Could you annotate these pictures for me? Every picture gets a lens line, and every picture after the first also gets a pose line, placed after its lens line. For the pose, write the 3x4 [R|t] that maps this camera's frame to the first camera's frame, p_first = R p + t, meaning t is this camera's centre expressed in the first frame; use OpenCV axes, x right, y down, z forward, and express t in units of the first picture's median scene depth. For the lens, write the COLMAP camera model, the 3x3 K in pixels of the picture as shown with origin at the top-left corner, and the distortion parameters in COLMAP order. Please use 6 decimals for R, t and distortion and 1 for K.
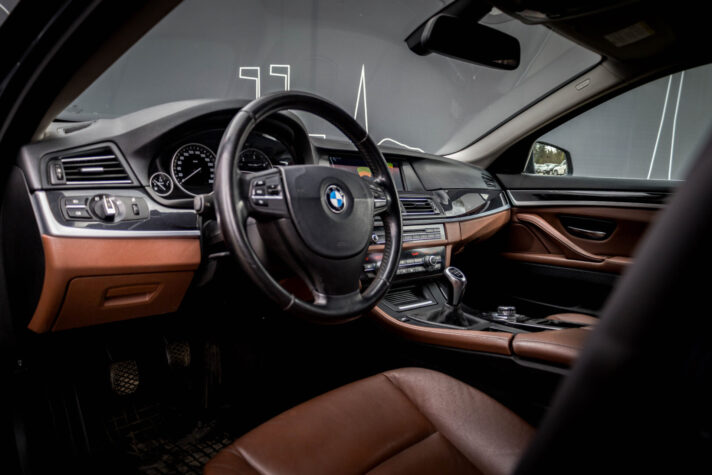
lens RADIAL K [[494.1, 0, 356.0], [0, 494.1, 237.5], [0, 0, 1]] dist [0.037461, -0.001496]
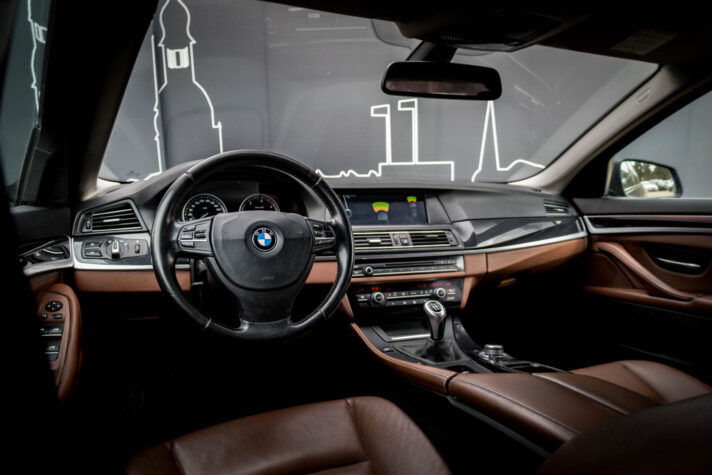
lens RADIAL K [[494.1, 0, 356.0], [0, 494.1, 237.5], [0, 0, 1]] dist [0.037461, -0.001496]
pose [[0.914991, -0.011530, -0.403309, 0.450381], [-0.006309, 0.999061, -0.042875, -0.024183], [0.403425, 0.041775, 0.914059, 0.013985]]
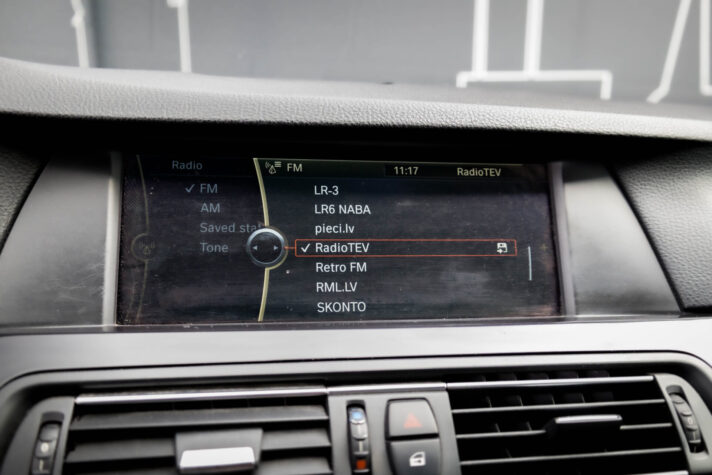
lens RADIAL K [[658.6, 0, 356.0], [0, 658.6, 237.5], [0, 0, 1]] dist [0.005007, 0.003728]
pose [[0.851448, 0.062354, -0.520720, 0.201755], [-0.048873, 0.998020, 0.039594, -0.154650], [0.522157, -0.008263, 0.852809, 0.867464]]
